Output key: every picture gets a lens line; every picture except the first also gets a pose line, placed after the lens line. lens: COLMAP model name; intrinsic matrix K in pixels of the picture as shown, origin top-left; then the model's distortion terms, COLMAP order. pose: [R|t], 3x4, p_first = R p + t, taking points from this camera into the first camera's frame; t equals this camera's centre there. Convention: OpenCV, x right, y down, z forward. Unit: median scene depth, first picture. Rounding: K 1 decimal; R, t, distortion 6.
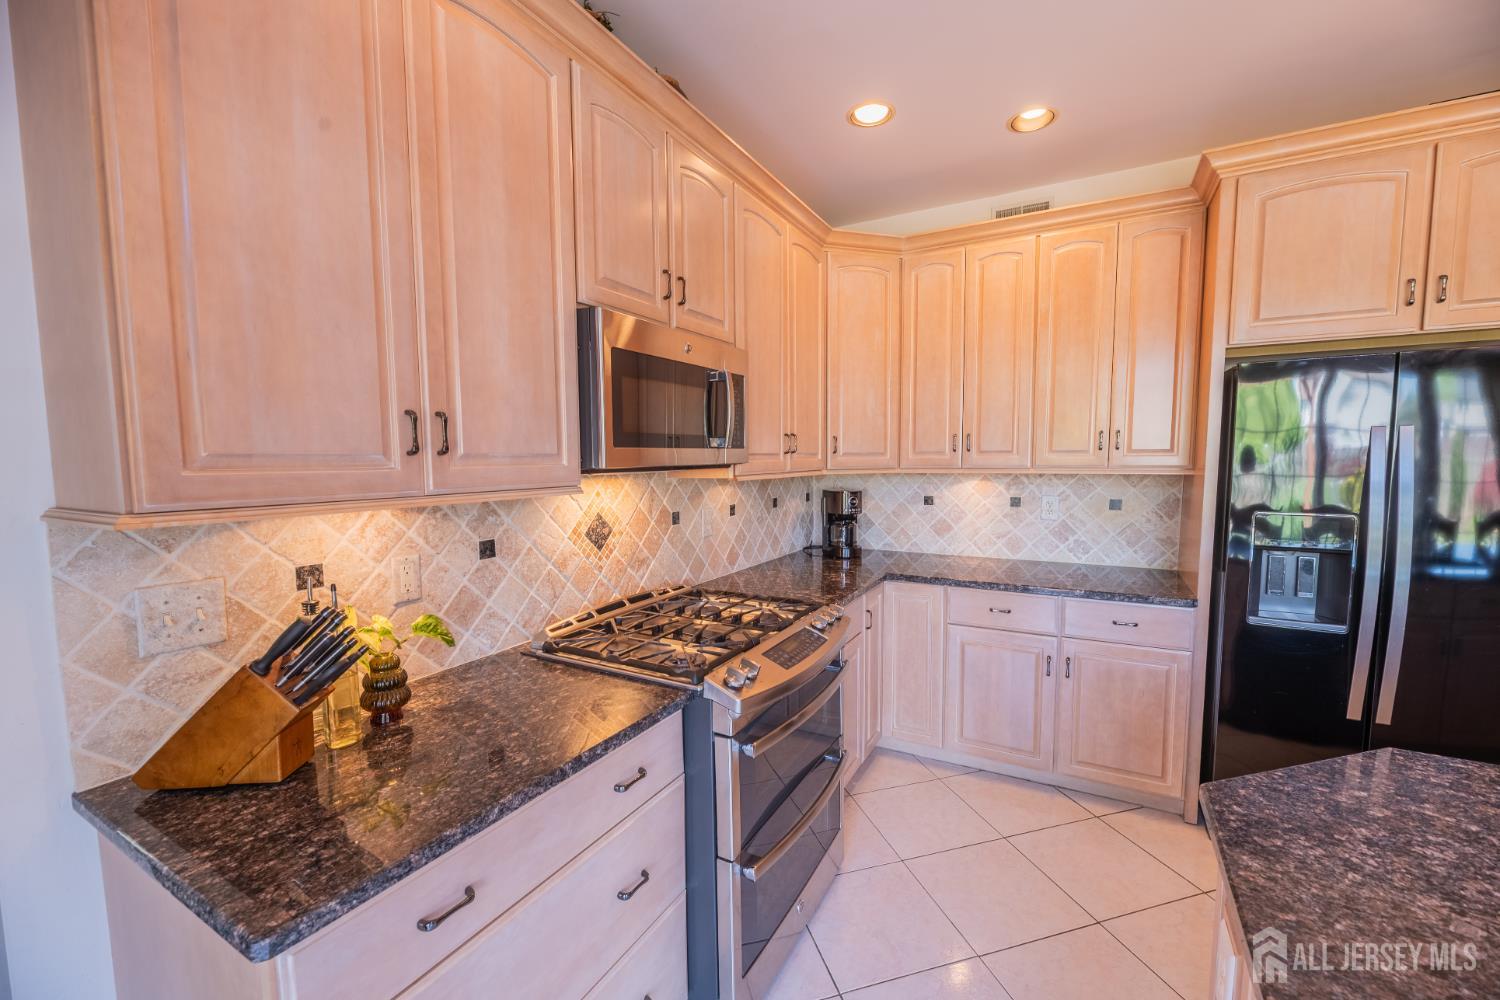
lens RADIAL K [[602.7, 0, 756.4], [0, 602.7, 507.3], [0, 0, 1]] dist [-0.002441, -0.000956]
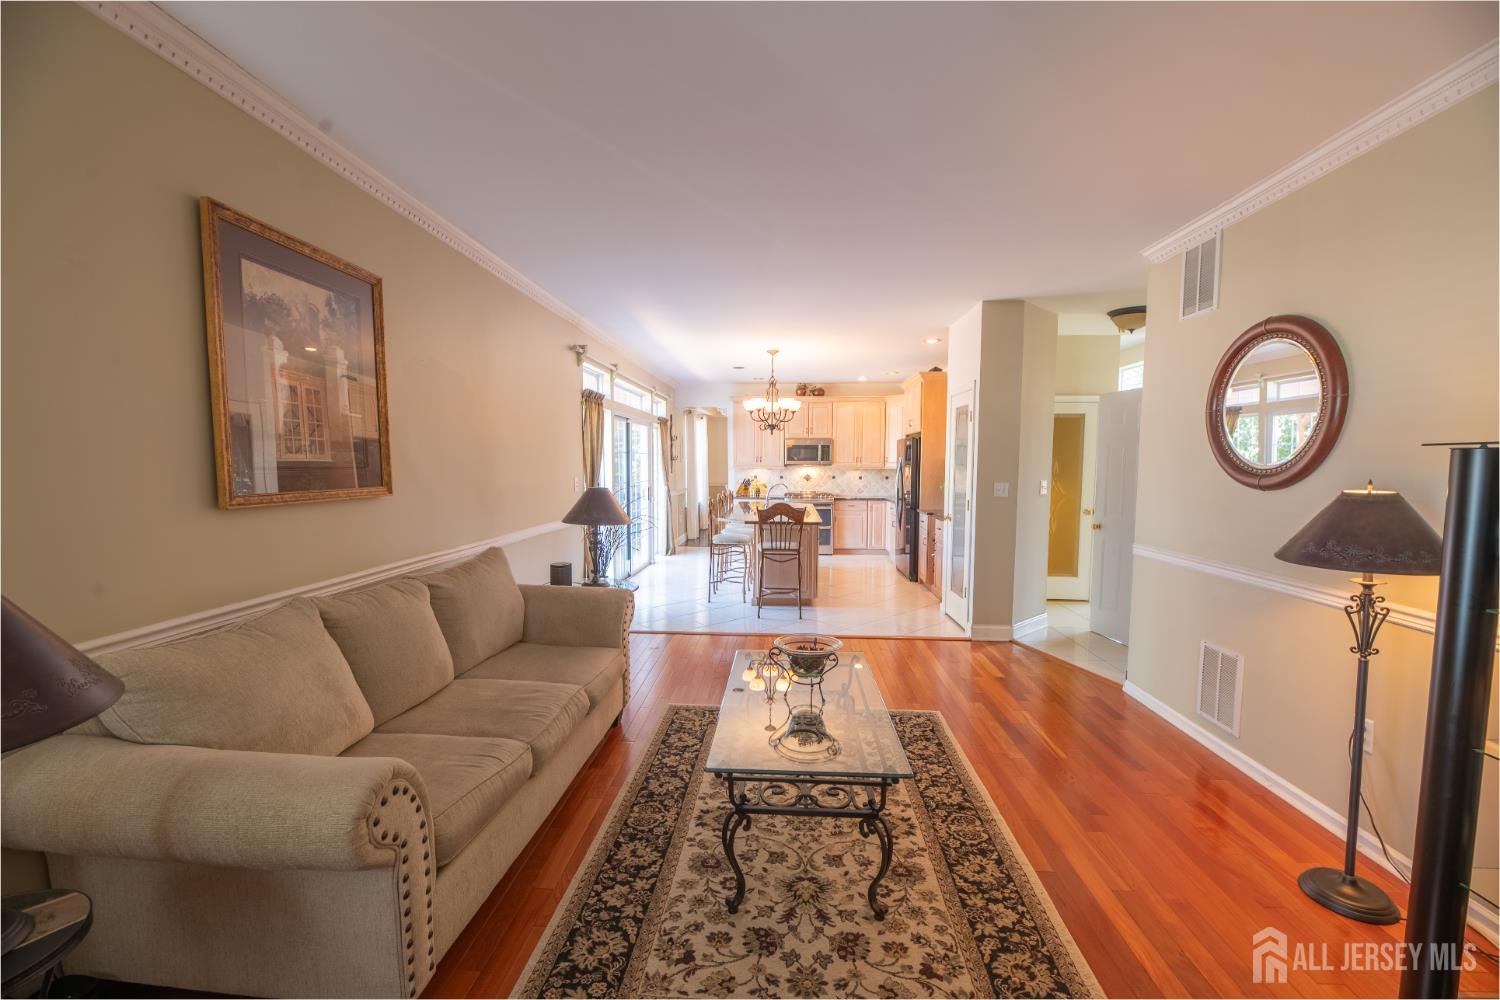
lens RADIAL K [[602.7, 0, 756.4], [0, 602.7, 507.3], [0, 0, 1]] dist [-0.002441, -0.000956]
pose [[0.440488, 0.077141, -0.894438, 4.024608], [-0.083726, 0.995489, 0.044623, 0.098461], [0.893846, 0.055232, 0.444960, -1.574076]]
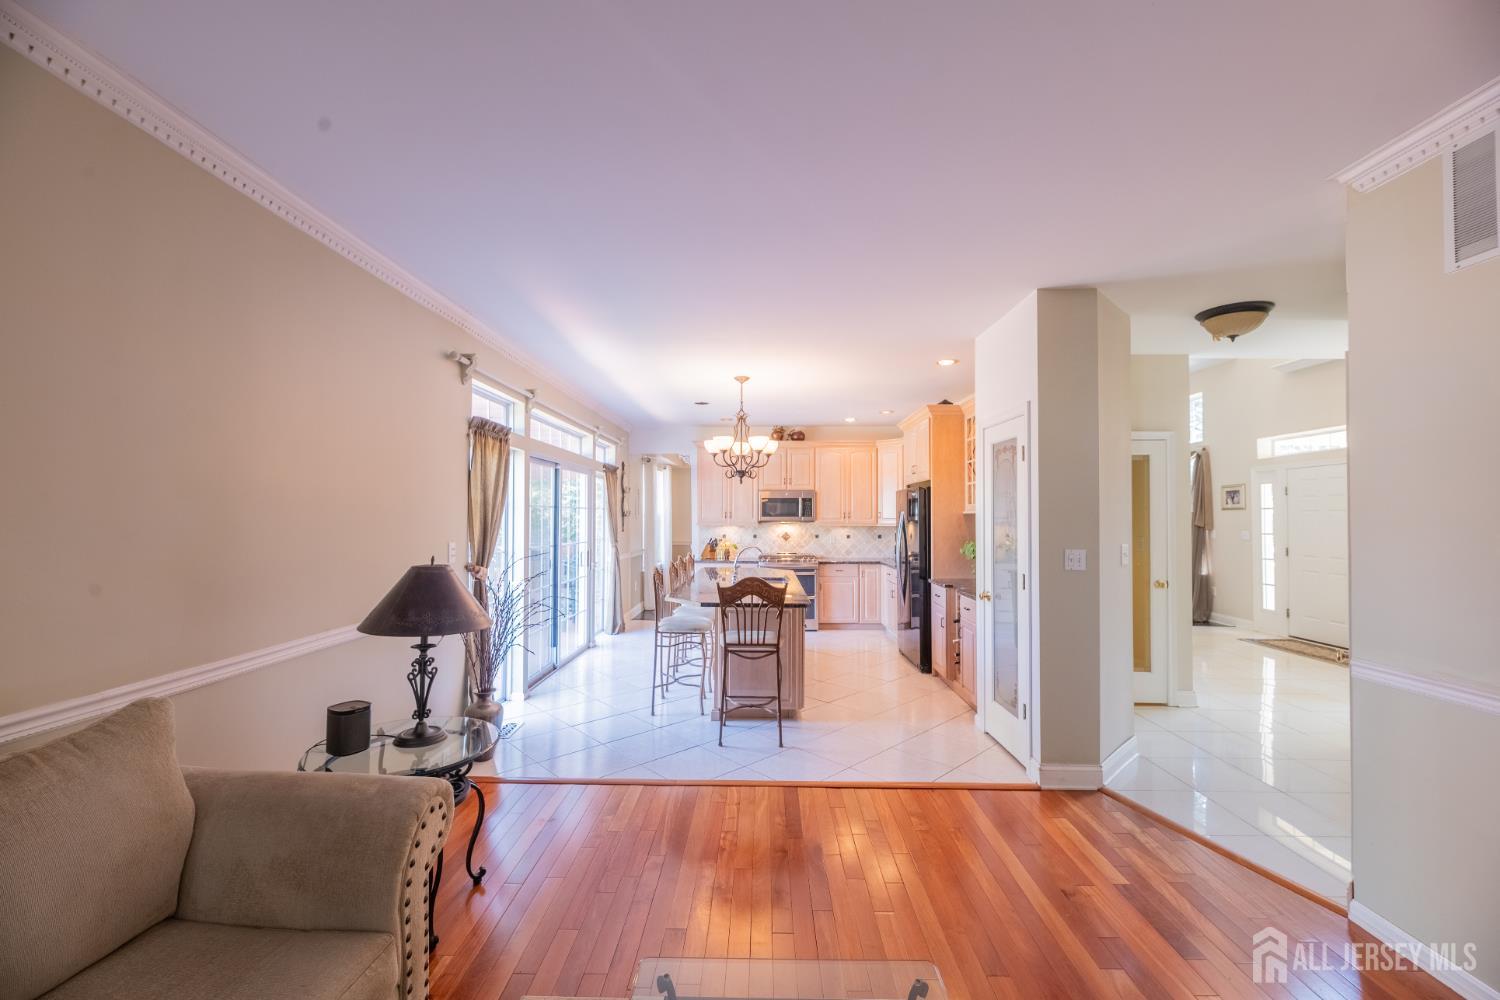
lens RADIAL K [[602.7, 0, 756.4], [0, 602.7, 507.3], [0, 0, 1]] dist [-0.002441, -0.000956]
pose [[0.475964, -0.005923, -0.879445, 3.329187], [-0.080404, 0.995496, -0.050220, 0.065240], [0.875782, 0.094614, 0.473344, -1.179039]]
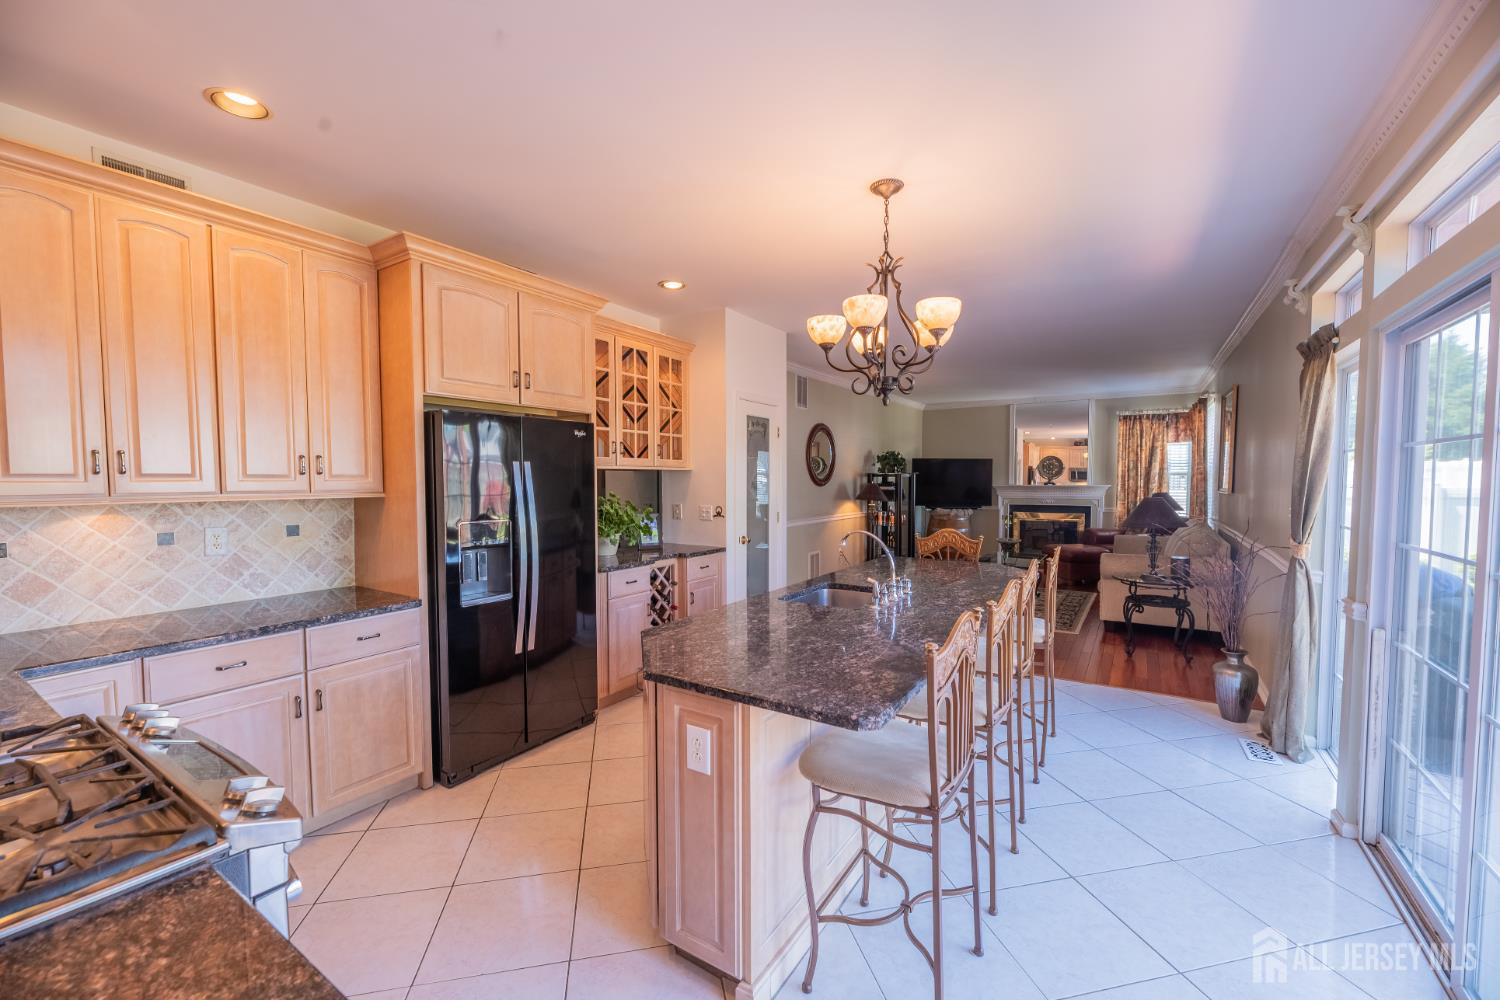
lens RADIAL K [[602.7, 0, 756.4], [0, 602.7, 507.3], [0, 0, 1]] dist [-0.002441, -0.000956]
pose [[0.063884, -0.040601, 0.997131, -0.332670], [0.086538, 0.995634, 0.034996, -0.011463], [-0.994198, 0.084054, 0.067118, 0.187337]]
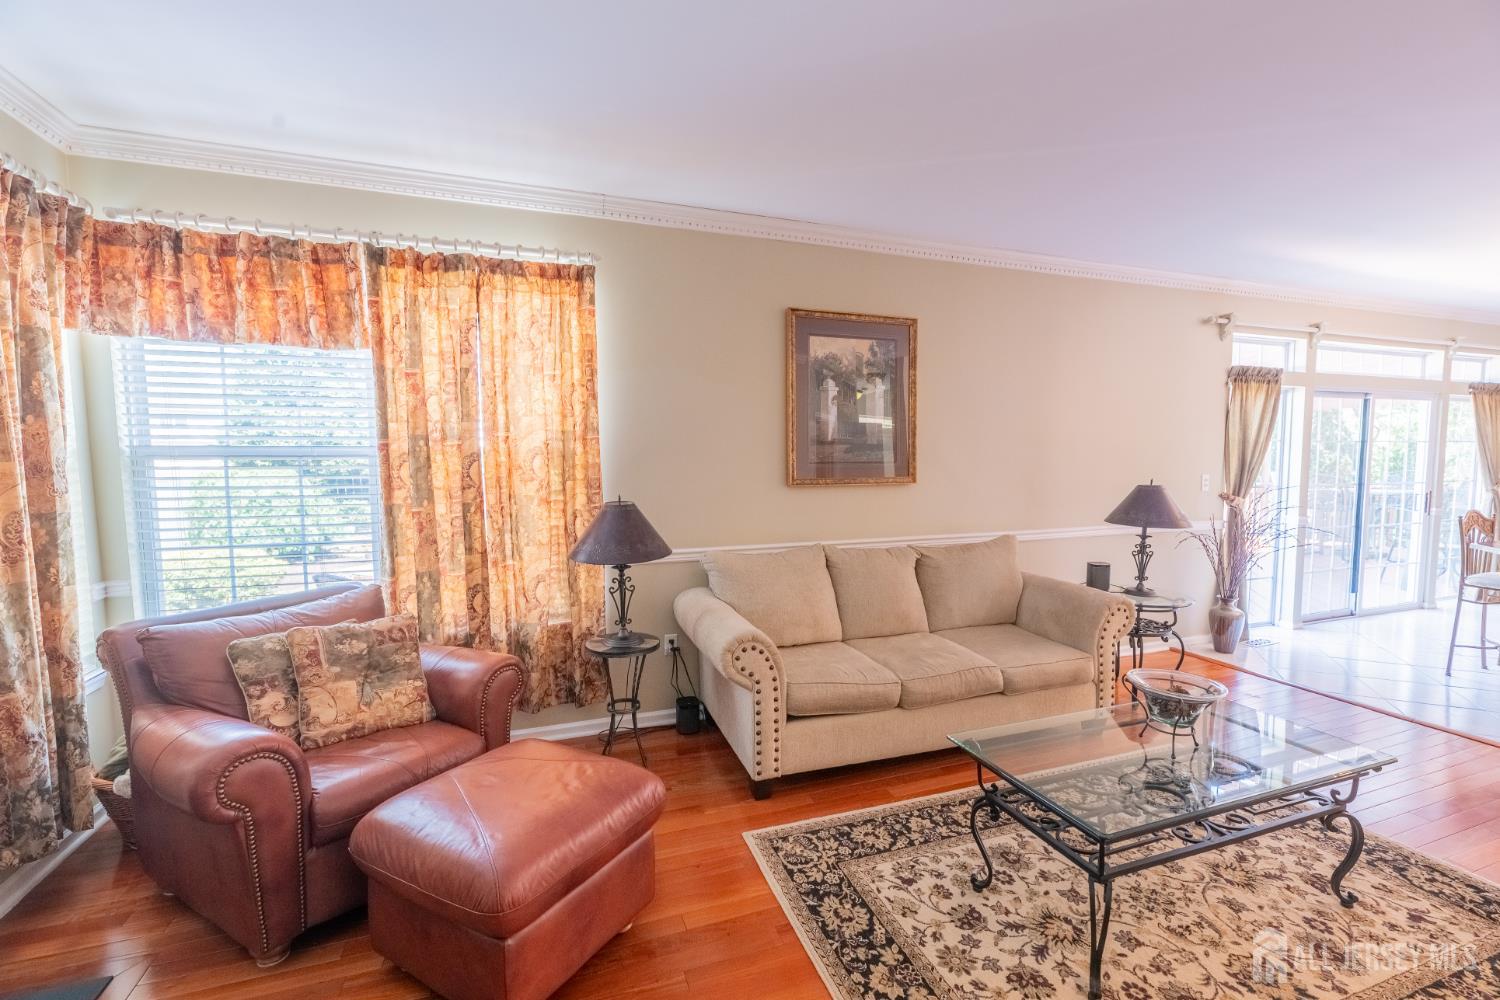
lens RADIAL K [[638.1, 0, 748.6], [0, 638.1, 508.9], [0, 0, 1]] dist [-0.002351, -0.000616]
pose [[-0.656990, 0.069960, -0.750647, 4.186232], [-0.050223, 0.989412, 0.136169, 0.042961], [0.752225, 0.127161, -0.646520, -0.845528]]
